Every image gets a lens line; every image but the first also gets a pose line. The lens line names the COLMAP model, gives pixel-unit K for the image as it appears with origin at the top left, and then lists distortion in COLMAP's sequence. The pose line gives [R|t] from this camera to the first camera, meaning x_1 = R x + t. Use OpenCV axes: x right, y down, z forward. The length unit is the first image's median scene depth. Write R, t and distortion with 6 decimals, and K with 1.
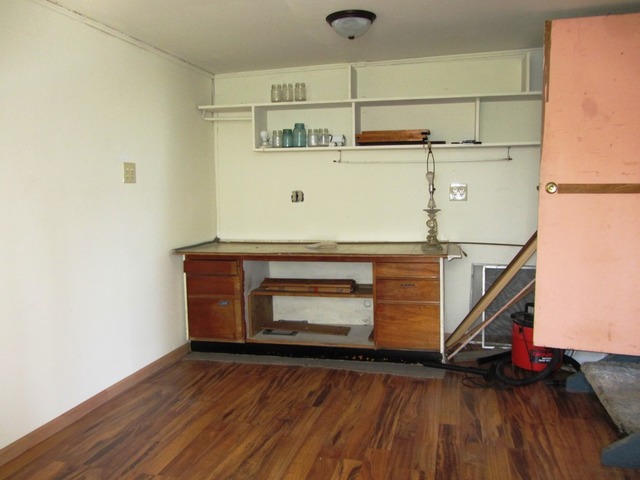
lens RADIAL K [[536.5, 0, 320.1], [0, 536.5, 239.6], [0, 0, 1]] dist [0.002353, 0.002468]
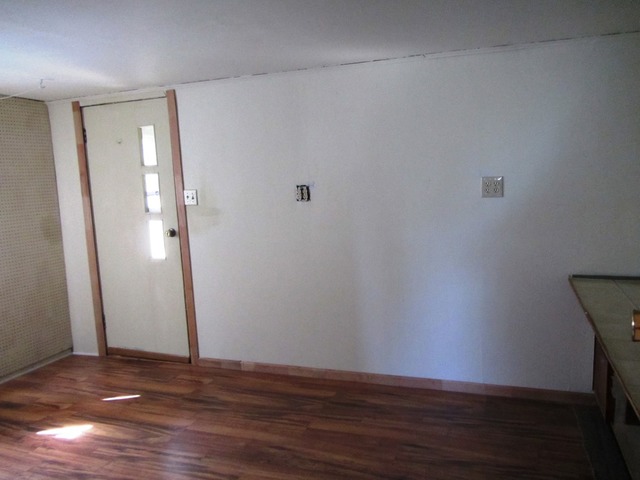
lens RADIAL K [[536.5, 0, 319.2], [0, 536.5, 241.4], [0, 0, 1]] dist [0.002353, 0.002468]
pose [[-0.089780, 0.145885, -0.985219, 0.783283], [-0.061377, 0.986524, 0.151672, -0.184924], [0.994069, 0.074087, -0.079616, 0.918119]]
